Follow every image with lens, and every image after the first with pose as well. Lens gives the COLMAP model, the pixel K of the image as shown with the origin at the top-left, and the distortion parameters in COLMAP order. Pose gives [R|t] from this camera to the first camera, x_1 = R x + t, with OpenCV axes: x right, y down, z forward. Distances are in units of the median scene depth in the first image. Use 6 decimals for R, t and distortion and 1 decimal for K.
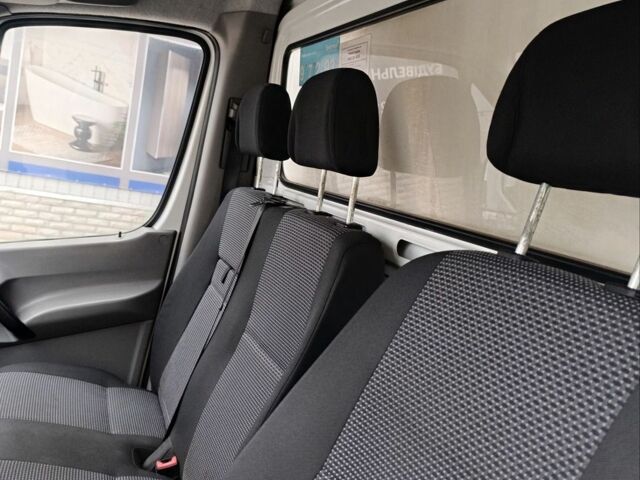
lens RADIAL K [[567.0, 0, 318.8], [0, 567.0, 253.5], [0, 0, 1]] dist [-0.001015, -0.008533]
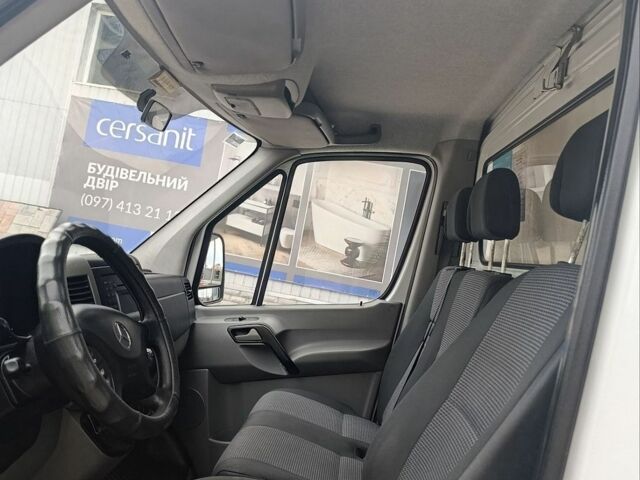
lens RADIAL K [[586.9, 0, 320.3], [0, 586.9, 232.2], [0, 0, 1]] dist [0.005853, -0.019267]
pose [[0.898904, -0.045154, -0.435812, 0.177642], [-0.068889, 0.967738, -0.242357, 0.145506], [0.432695, 0.247878, 0.866794, -0.295044]]
